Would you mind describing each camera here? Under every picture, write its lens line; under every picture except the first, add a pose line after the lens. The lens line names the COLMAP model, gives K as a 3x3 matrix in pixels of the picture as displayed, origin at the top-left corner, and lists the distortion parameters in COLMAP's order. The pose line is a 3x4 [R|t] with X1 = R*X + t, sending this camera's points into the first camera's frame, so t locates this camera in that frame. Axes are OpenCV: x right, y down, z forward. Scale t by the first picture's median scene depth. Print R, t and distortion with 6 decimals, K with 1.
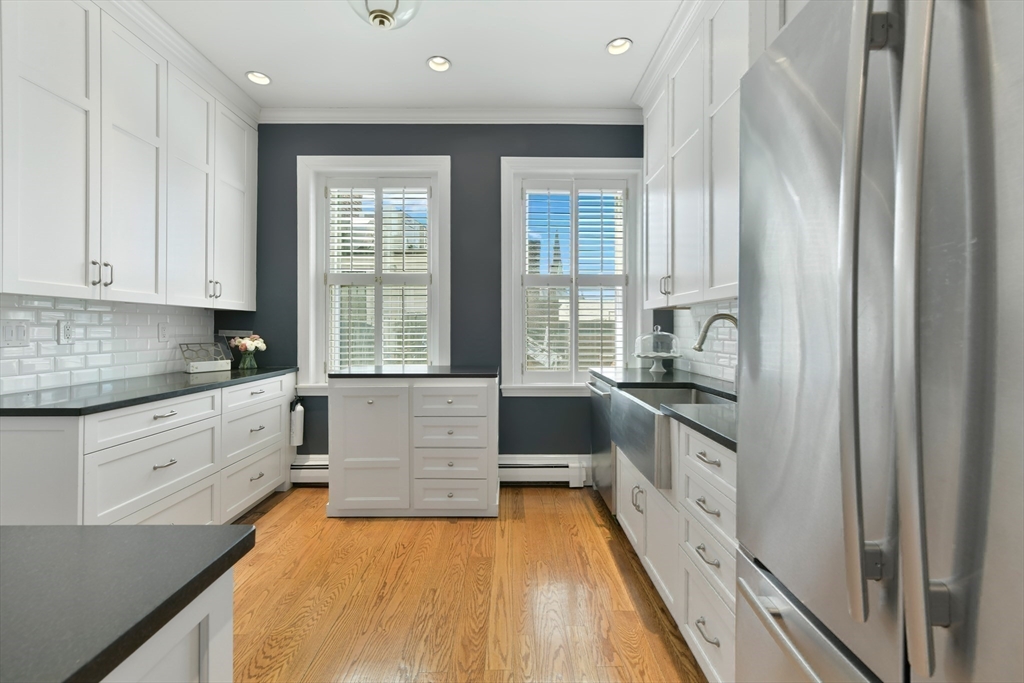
lens RADIAL K [[416.8, 0, 511.5], [0, 416.8, 332.9], [0, 0, 1]] dist [-0.002061, -0.000281]
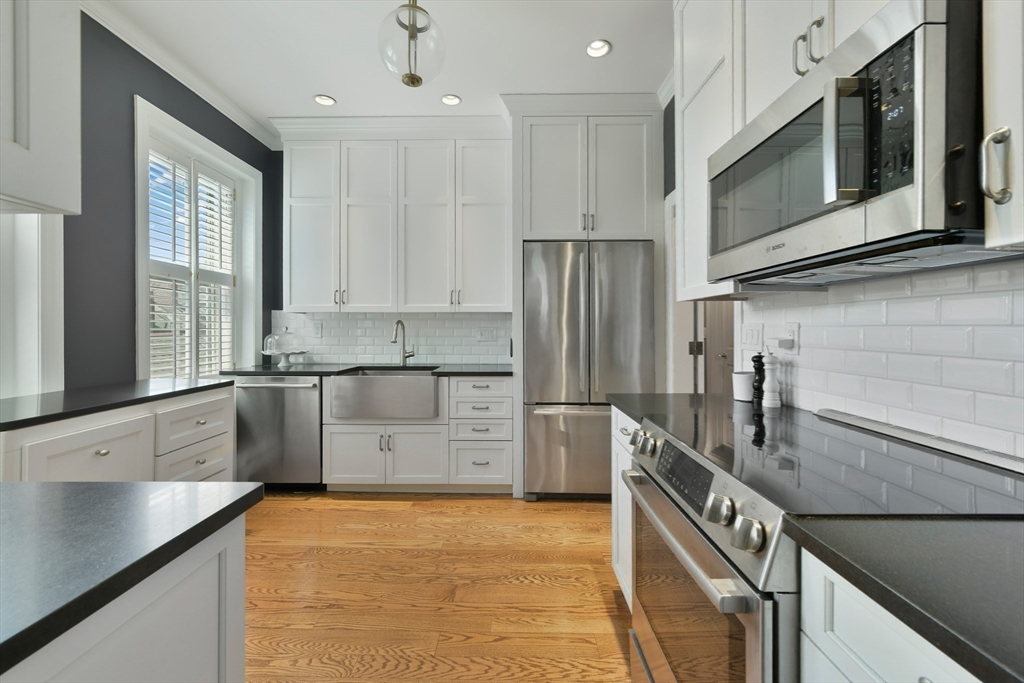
lens RADIAL K [[418.0, 0, 515.2], [0, 418.0, 323.2], [0, 0, 1]] dist [-0.001368, -0.000155]
pose [[0.013393, 0.010318, 0.999857, -1.041708], [0.004407, 0.999936, -0.010378, -0.014114], [-0.999901, 0.004545, 0.013346, 0.442187]]
